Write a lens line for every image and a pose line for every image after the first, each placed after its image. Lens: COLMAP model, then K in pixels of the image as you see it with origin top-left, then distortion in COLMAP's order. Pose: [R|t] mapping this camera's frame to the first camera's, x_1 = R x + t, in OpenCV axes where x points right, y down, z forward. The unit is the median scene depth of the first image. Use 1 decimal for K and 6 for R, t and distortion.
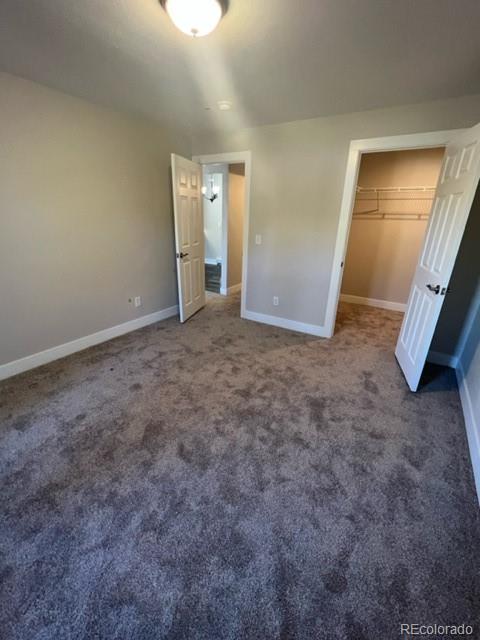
lens RADIAL K [[279.8, 0, 241.8], [0, 279.8, 321.3], [0, 0, 1]] dist [0.000459, 0.000142]
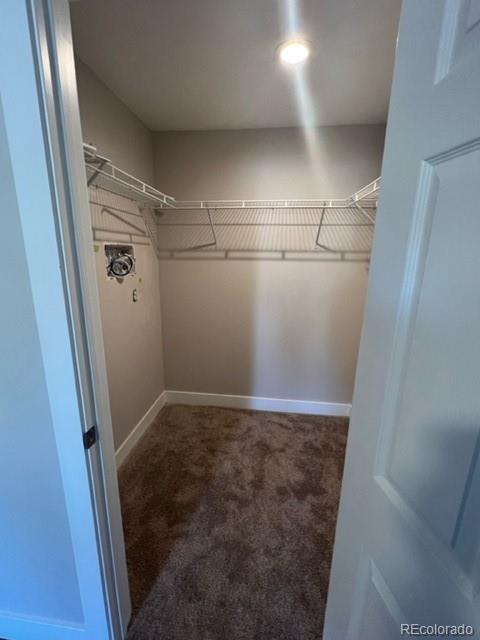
lens RADIAL K [[279.8, 0, 239.2], [0, 279.8, 319.9], [0, 0, 1]] dist [0.000459, 0.000142]
pose [[0.899701, -0.107474, 0.423069, 0.299325], [0.161129, 0.982536, -0.093061, -0.204028], [-0.405679, 0.151895, 0.901306, 0.541711]]
